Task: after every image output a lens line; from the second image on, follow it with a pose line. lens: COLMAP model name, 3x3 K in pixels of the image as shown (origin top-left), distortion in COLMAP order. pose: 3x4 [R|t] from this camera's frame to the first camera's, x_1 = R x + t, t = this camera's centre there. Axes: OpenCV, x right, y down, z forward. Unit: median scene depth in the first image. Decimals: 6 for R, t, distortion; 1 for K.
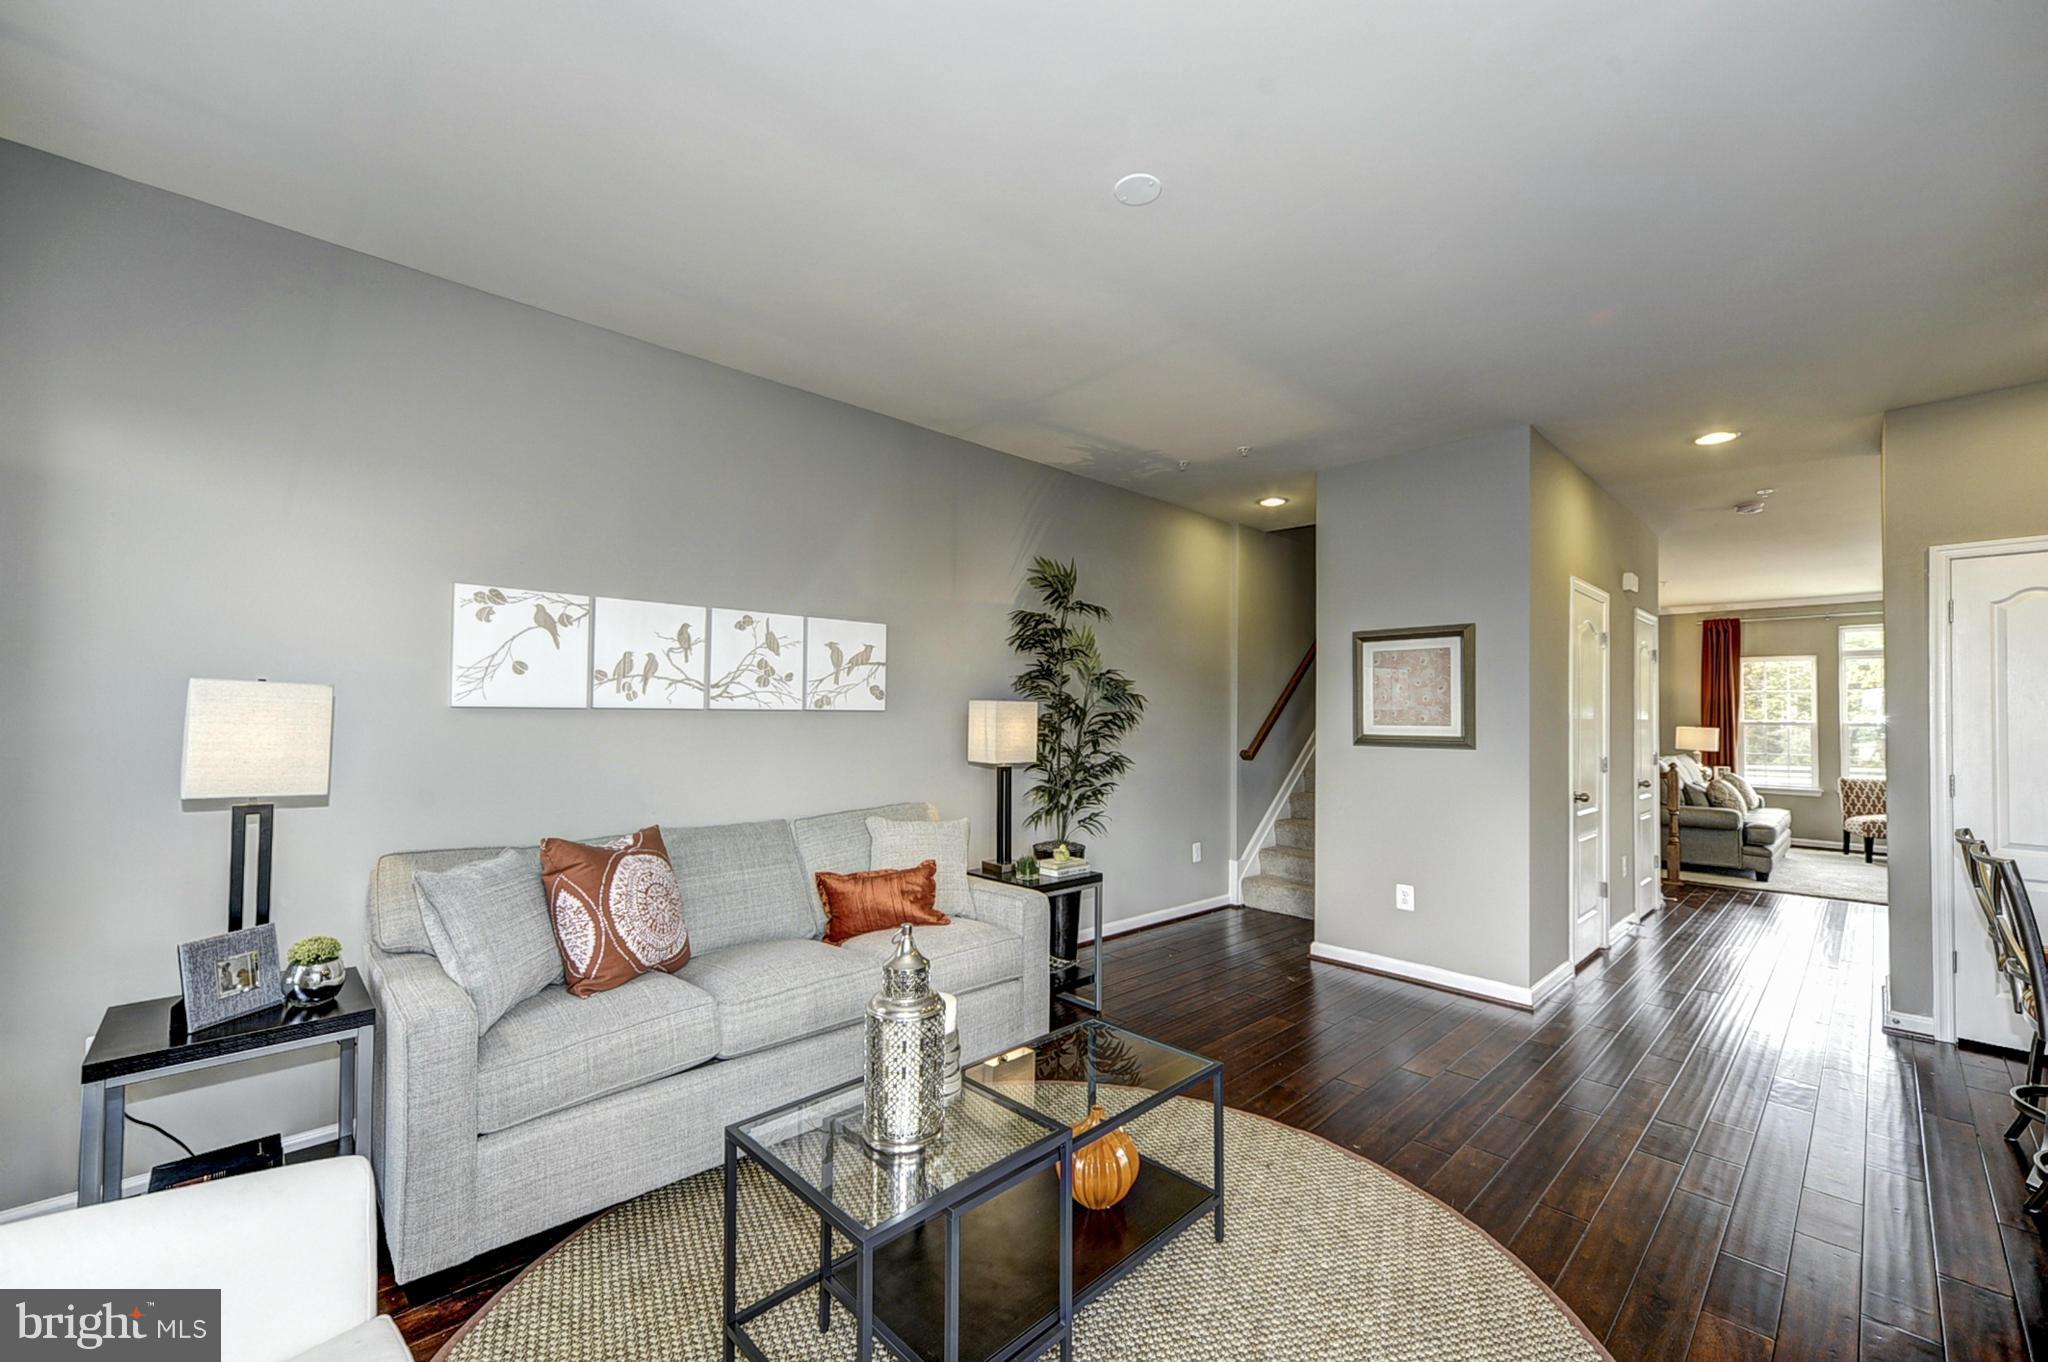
lens RADIAL K [[844.8, 0, 1024.5], [0, 844.8, 700.7], [0, 0, 1]] dist [0.004114, 0.000490]
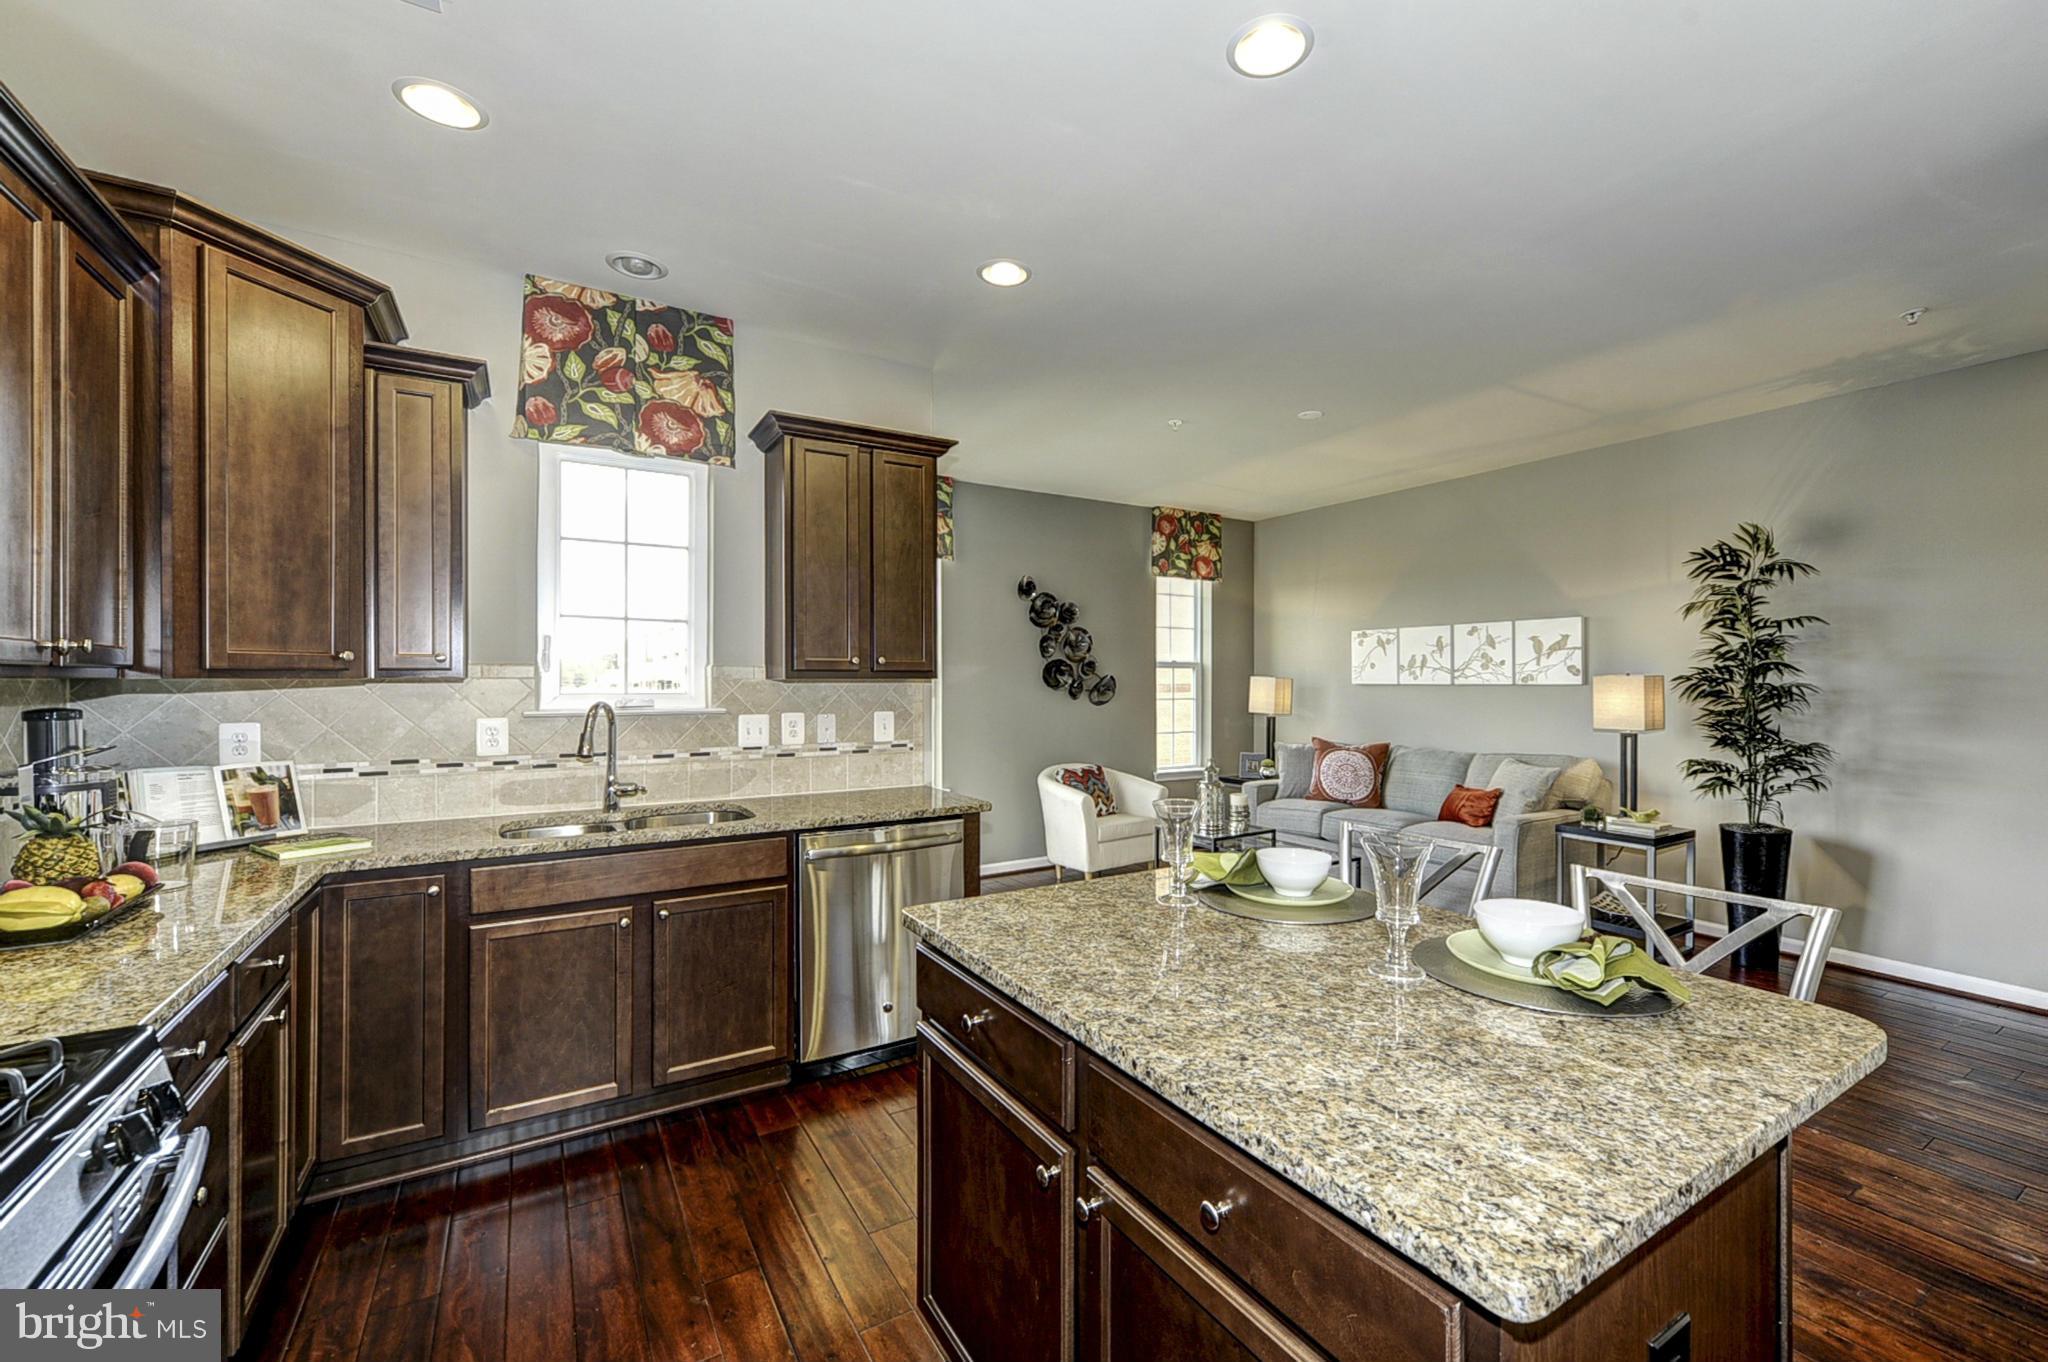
lens RADIAL K [[844.8, 0, 1126.0], [0, 844.8, 675.9], [0, 0, 1]] dist [0.004114, 0.000490]
pose [[-0.151789, -0.009313, -0.988369, 1.365020], [0.019983, 0.999722, -0.012489, 0.000889], [0.988211, -0.021646, -0.151560, 0.582112]]
